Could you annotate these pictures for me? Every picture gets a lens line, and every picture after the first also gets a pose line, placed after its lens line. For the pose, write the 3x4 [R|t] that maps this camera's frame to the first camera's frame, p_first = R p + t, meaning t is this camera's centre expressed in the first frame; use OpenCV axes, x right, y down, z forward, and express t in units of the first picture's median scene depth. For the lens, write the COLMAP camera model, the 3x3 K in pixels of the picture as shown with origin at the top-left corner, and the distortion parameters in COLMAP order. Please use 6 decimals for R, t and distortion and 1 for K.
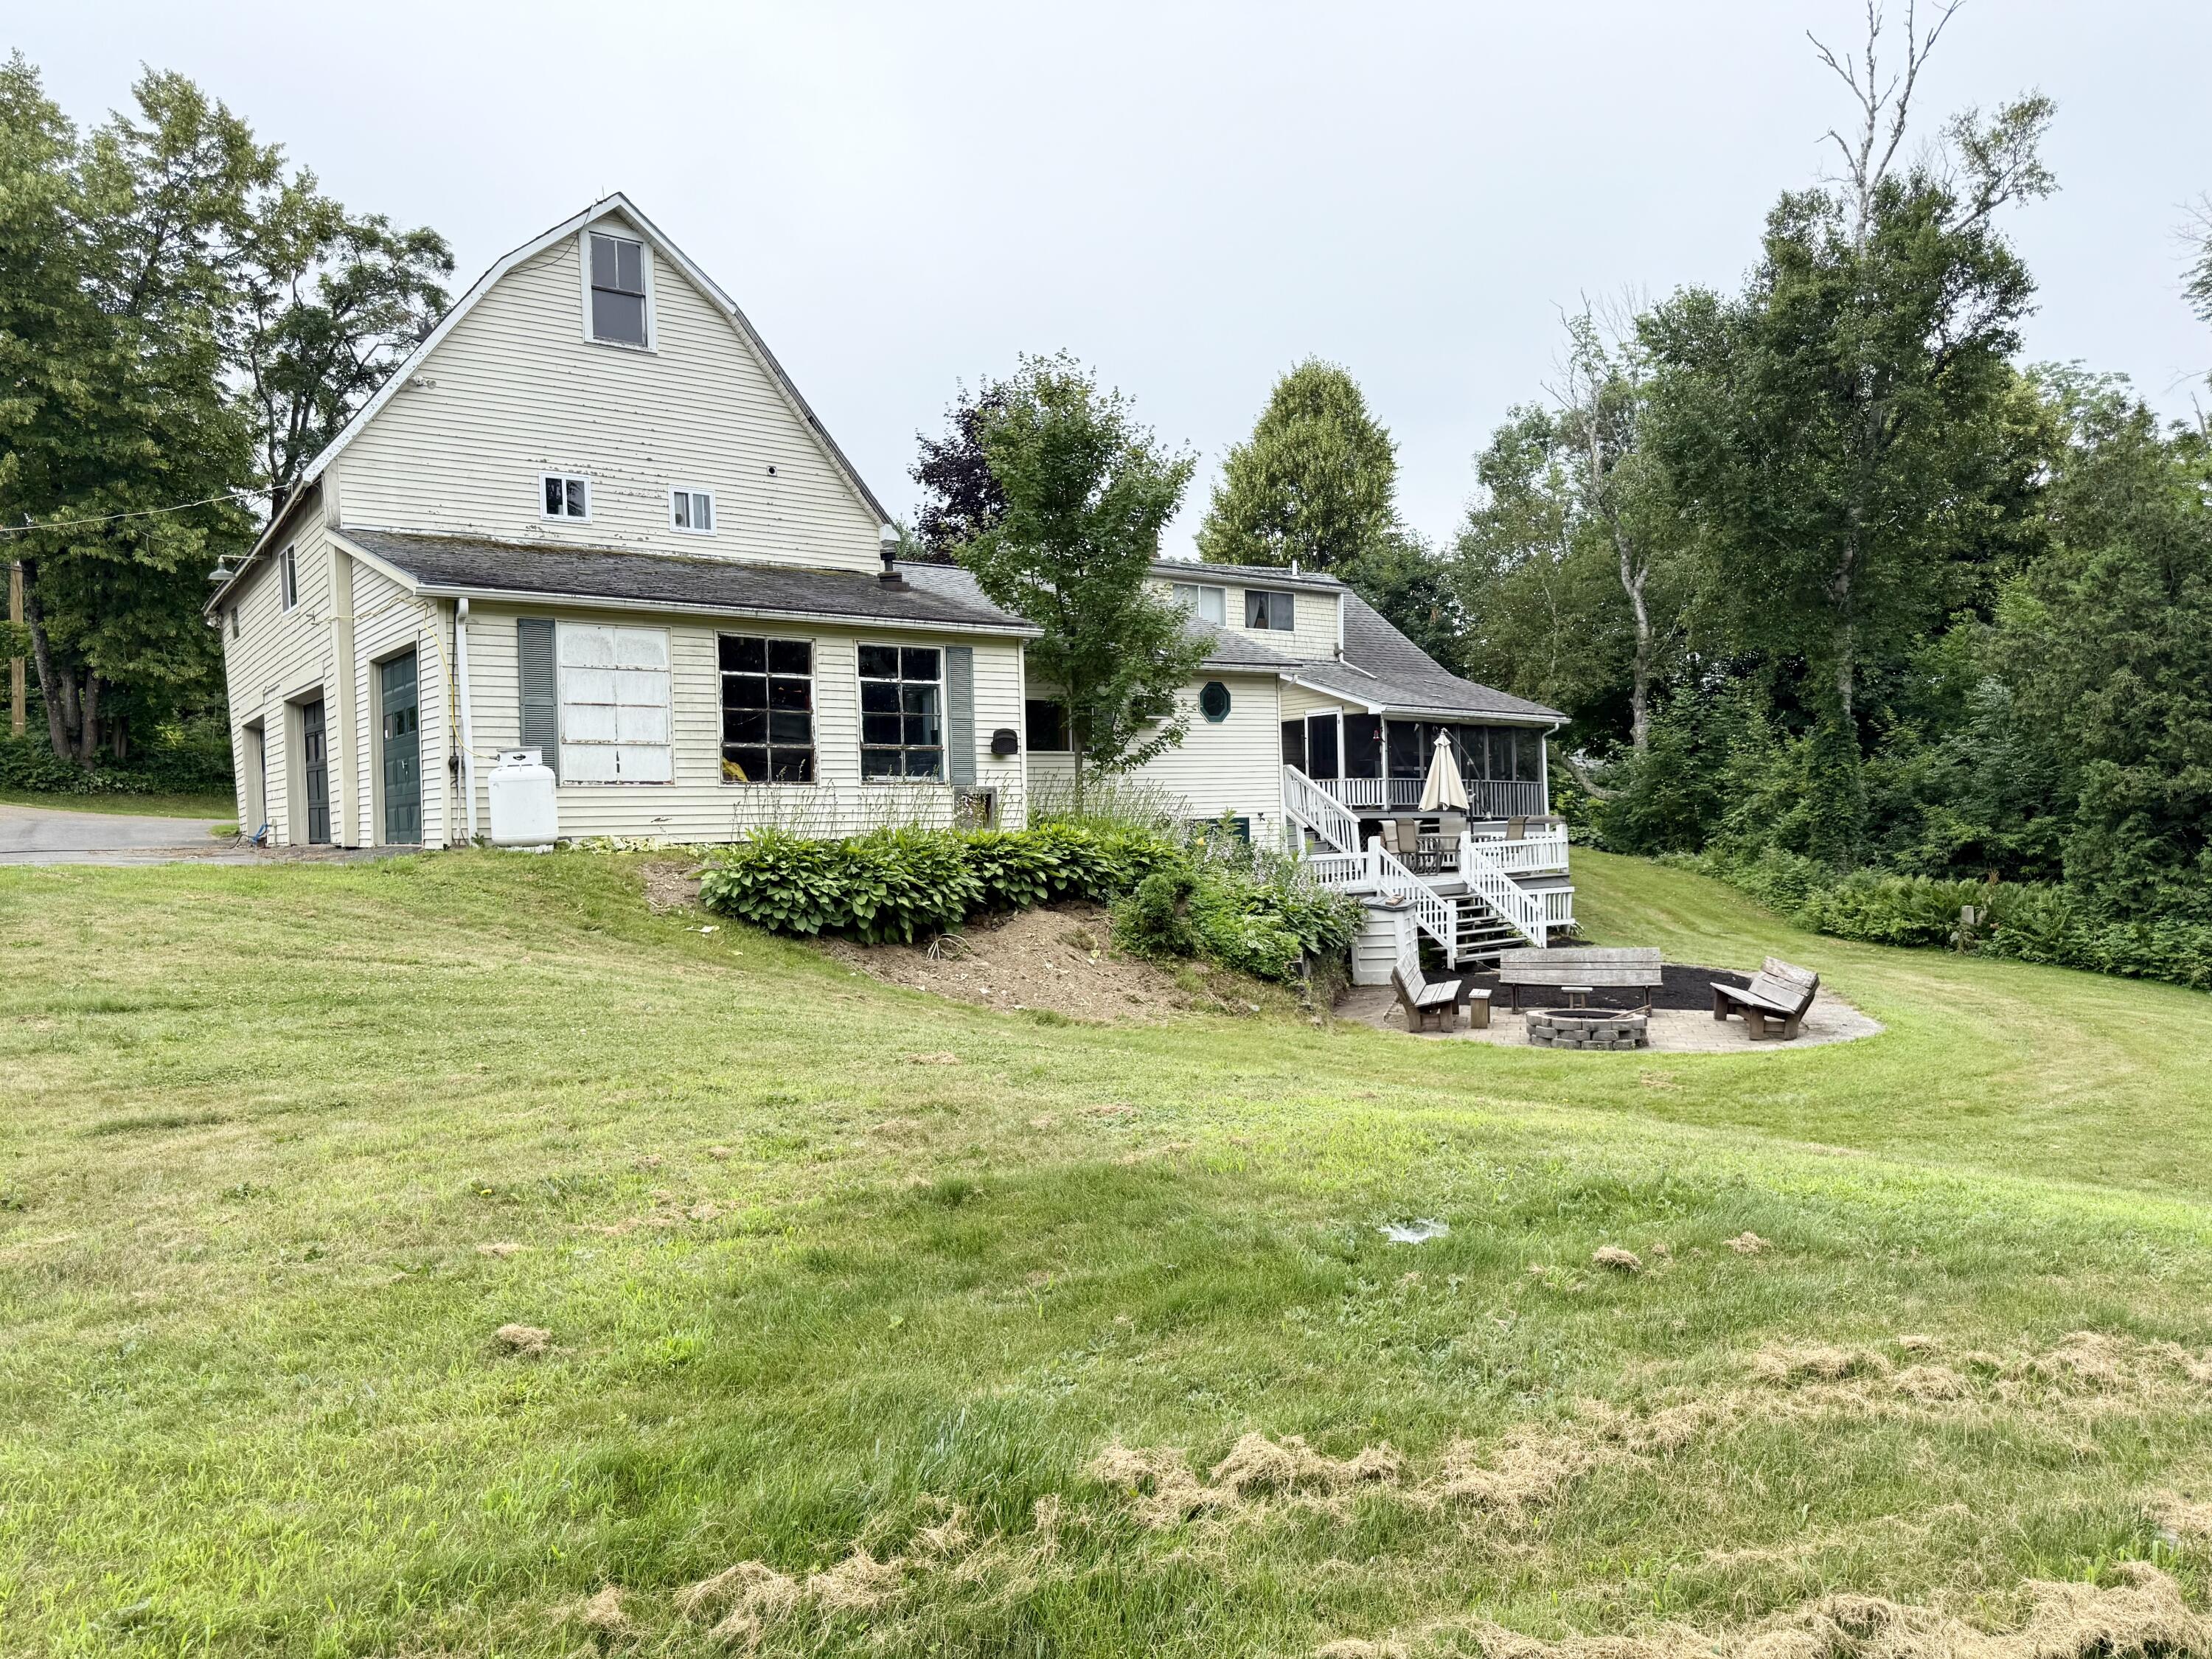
lens RADIAL K [[1572.9, 0, 1106.0], [0, 1572.9, 829.5], [0, 0, 1]] dist [0.128097, -0.170068]
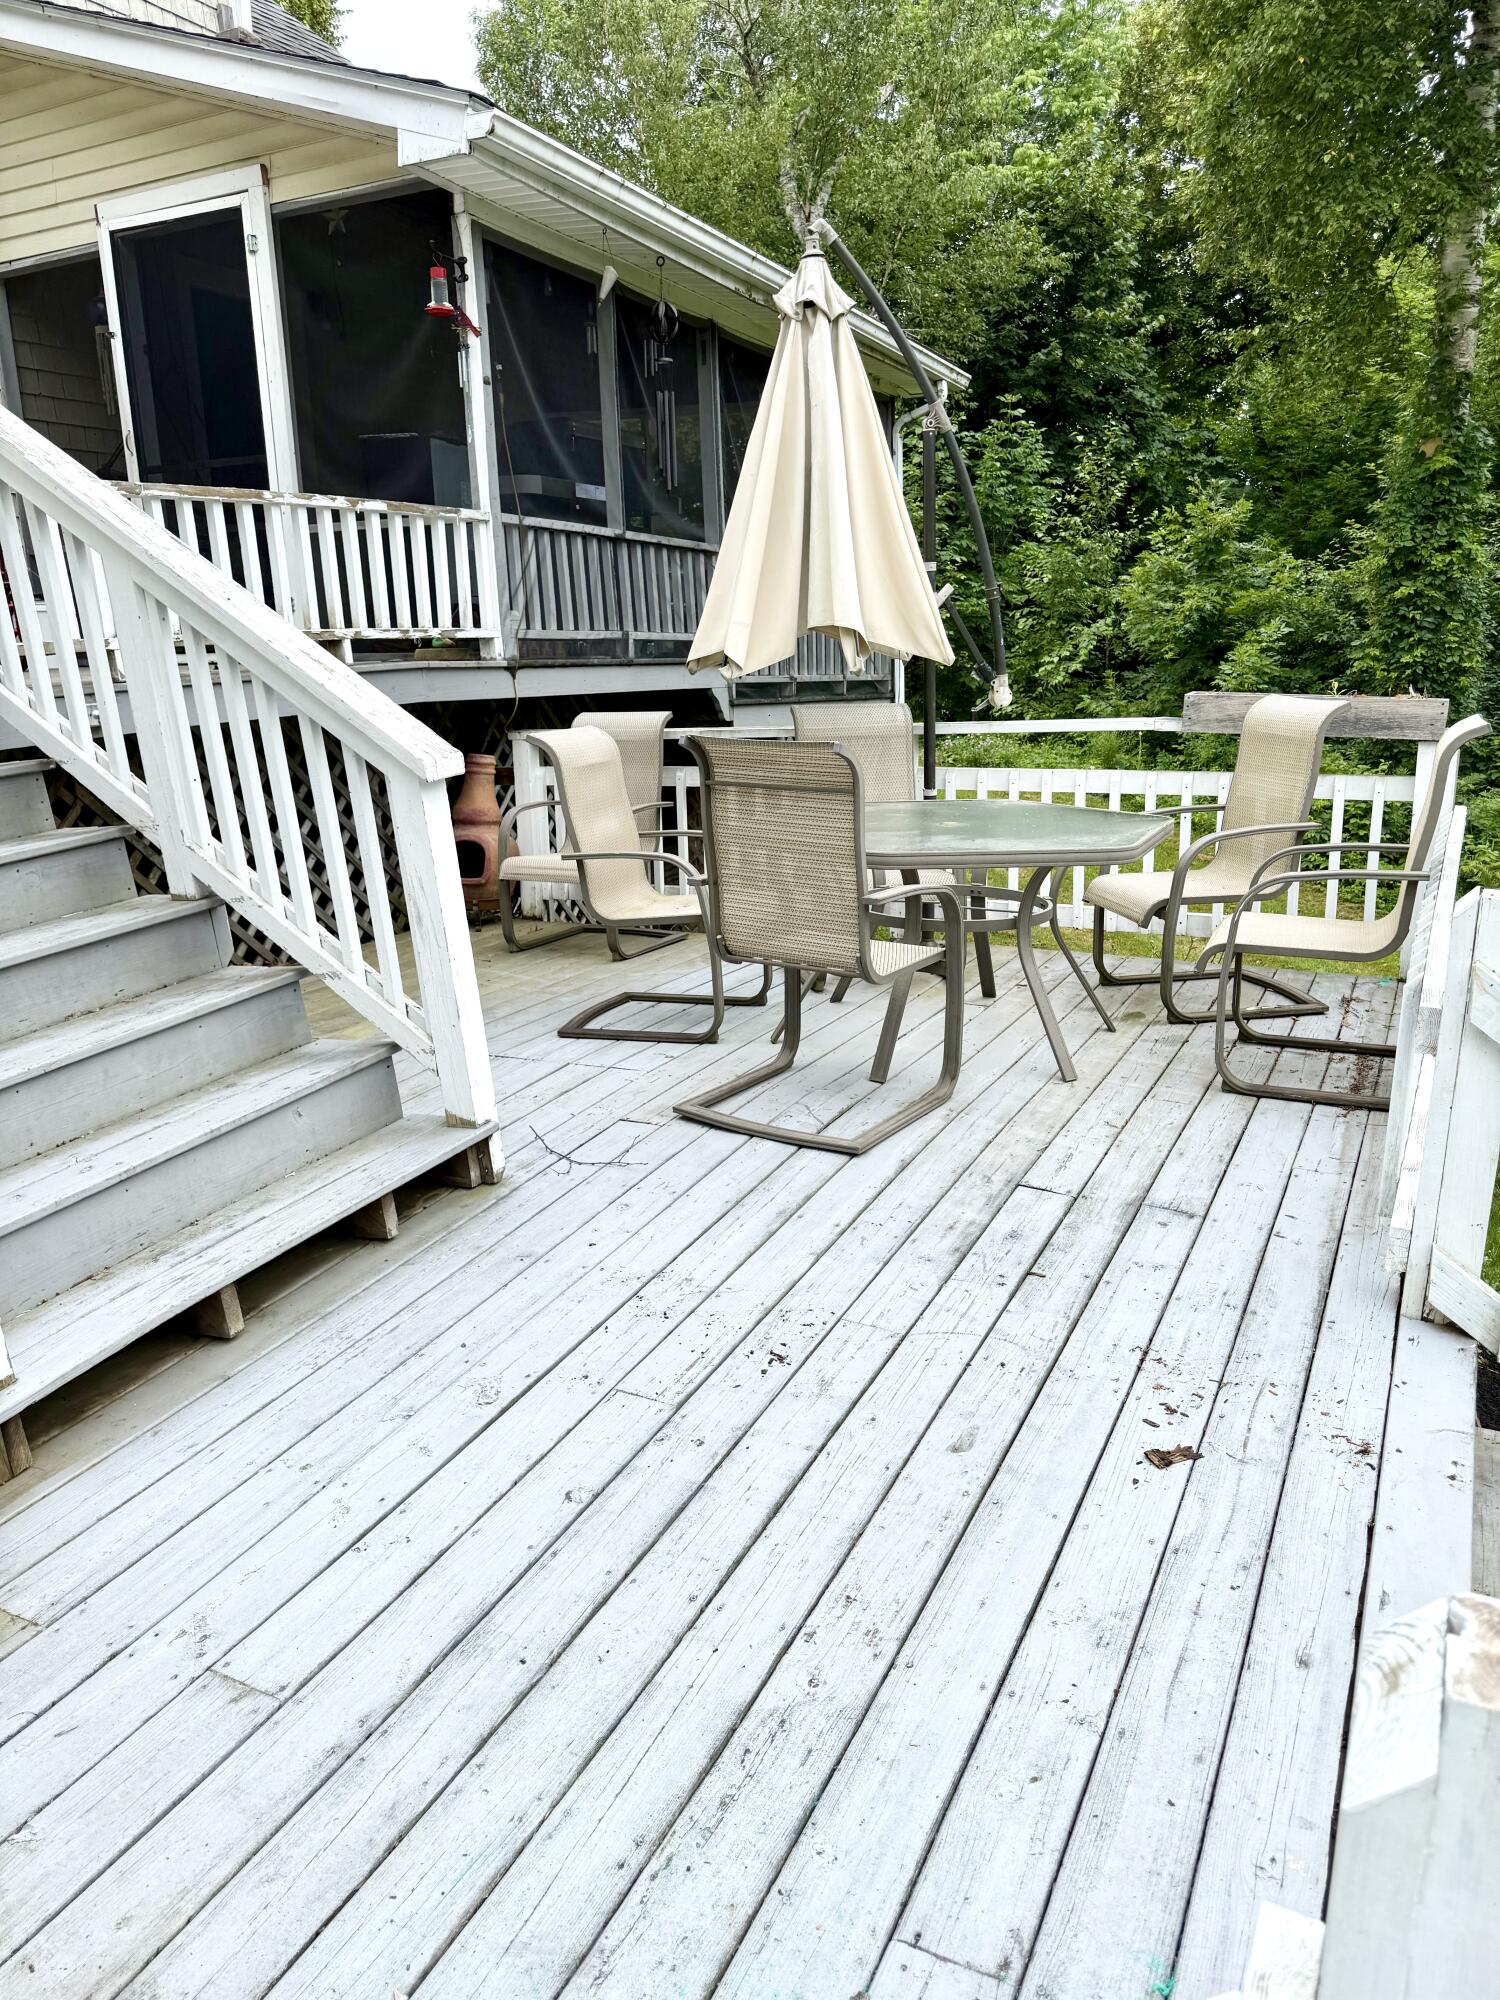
lens RADIAL K [[1422.2, 0, 750.0], [0, 1422.2, 1000.0], [0, 0, 1]] dist [0.128097, -0.170068]
pose [[0.900736, -0.100636, 0.422548, 0.182706], [0.001373, 0.973446, 0.228914, -0.018567], [-0.434364, -0.205611, 0.876956, 1.240843]]
